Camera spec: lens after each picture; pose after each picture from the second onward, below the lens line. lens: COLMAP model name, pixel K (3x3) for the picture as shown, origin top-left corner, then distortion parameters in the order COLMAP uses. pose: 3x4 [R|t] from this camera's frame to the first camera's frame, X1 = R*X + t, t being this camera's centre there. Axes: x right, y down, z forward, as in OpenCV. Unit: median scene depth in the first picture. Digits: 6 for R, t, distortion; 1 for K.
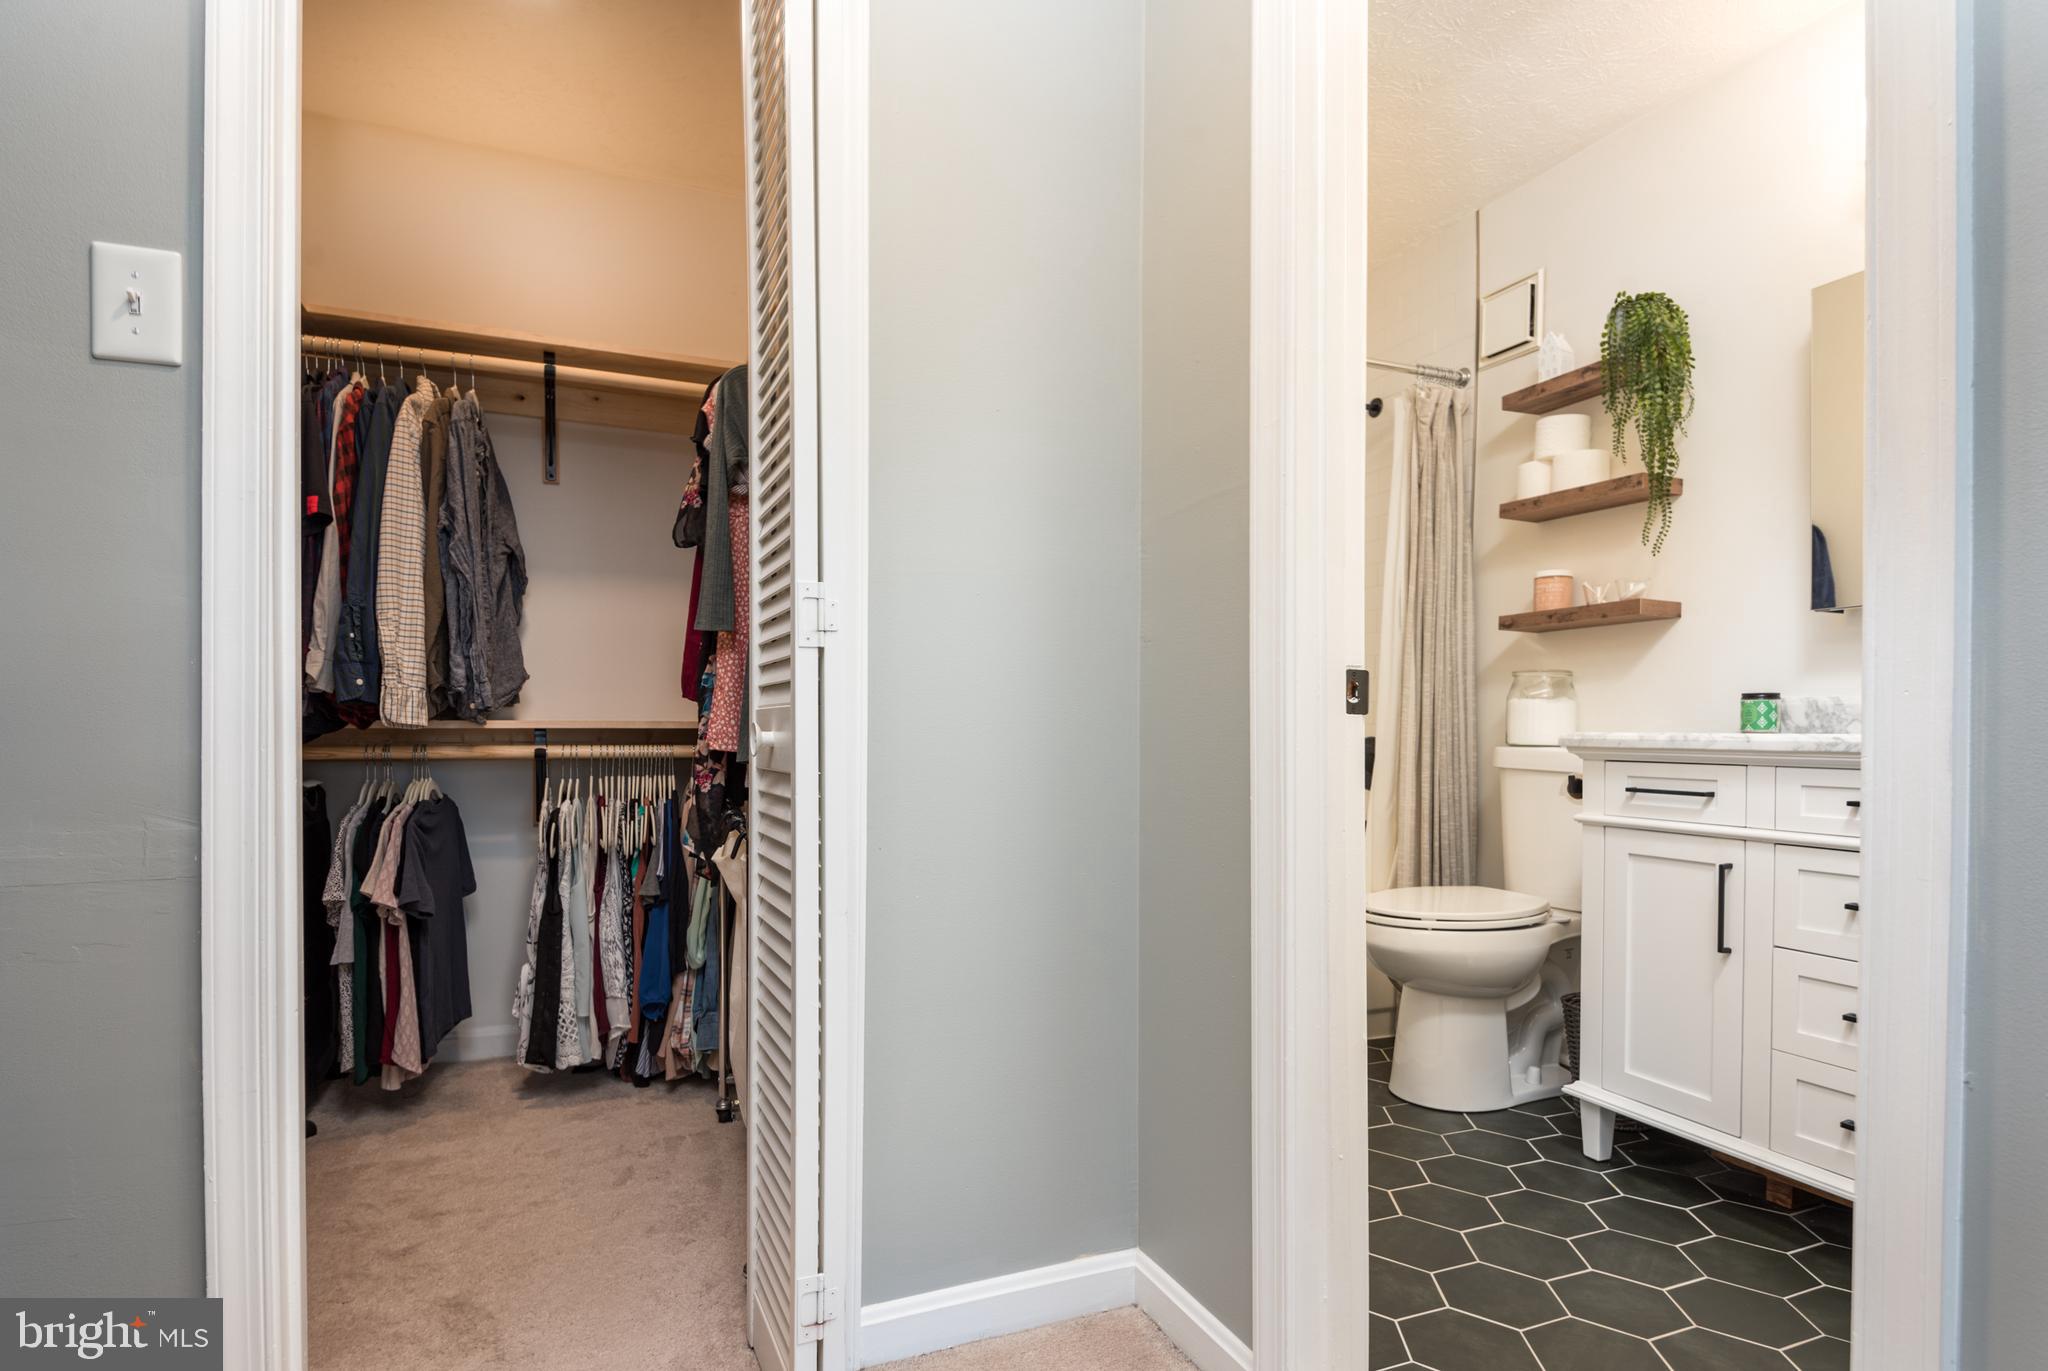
lens RADIAL K [[1083.6, 0, 1015.7], [0, 1083.6, 746.2], [0, 0, 1]] dist [0.063206, -0.049188]
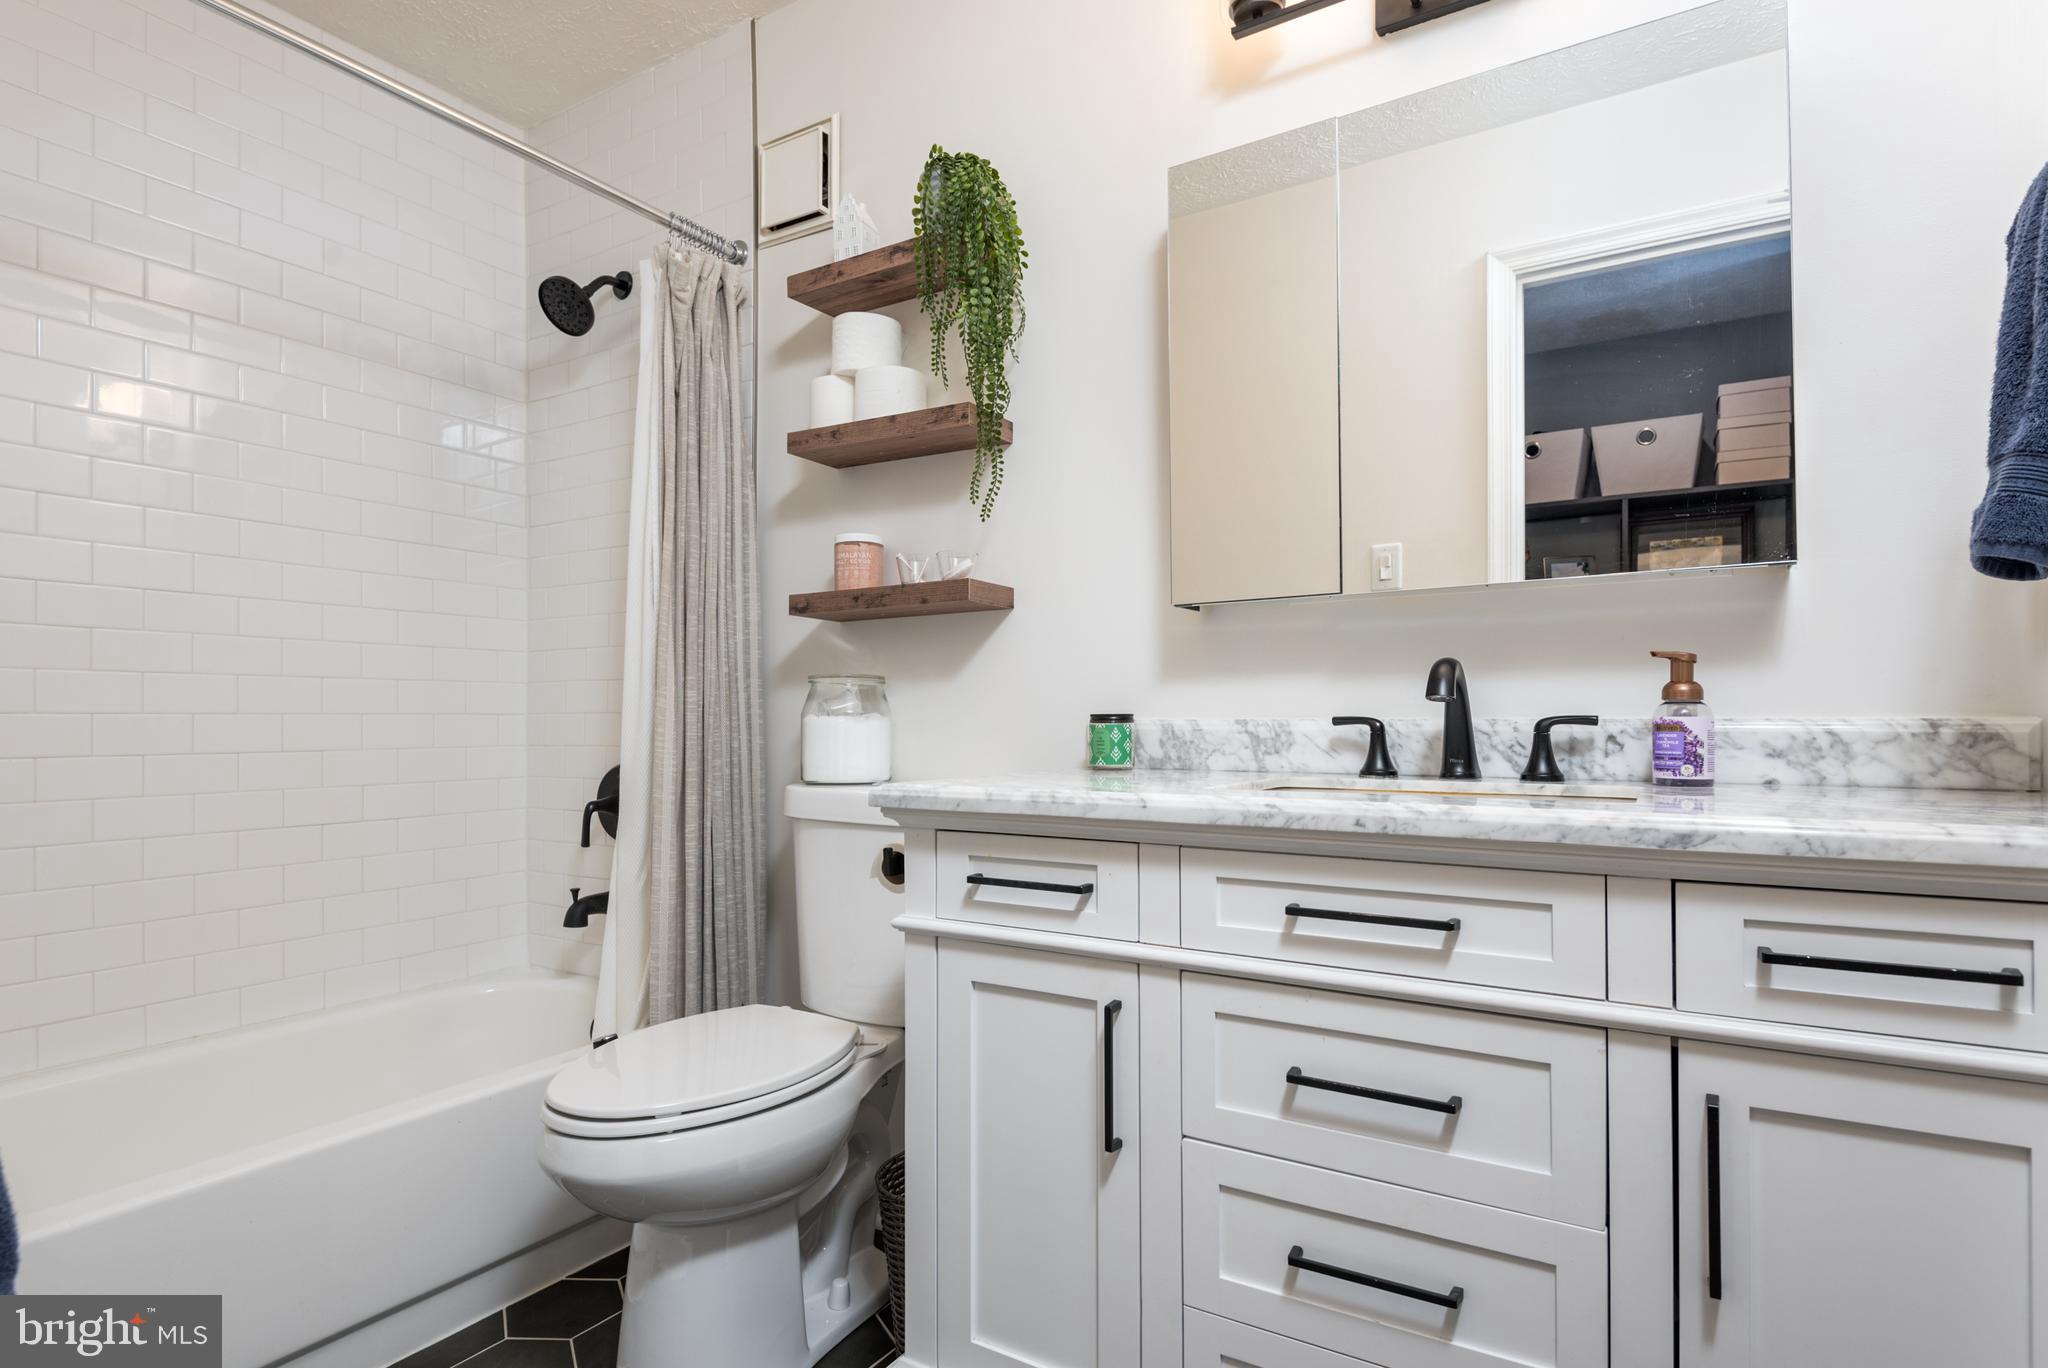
lens RADIAL K [[1072.0, 0, 1024.0], [0, 1072.0, 684.0], [0, 0, 1]] dist [0.000276, 0.000052]
pose [[0.823434, 0.007437, 0.567363, 0.193943], [0.017411, 0.999112, -0.038366, -0.036888], [-0.567145, 0.041470, 0.822573, 0.391511]]
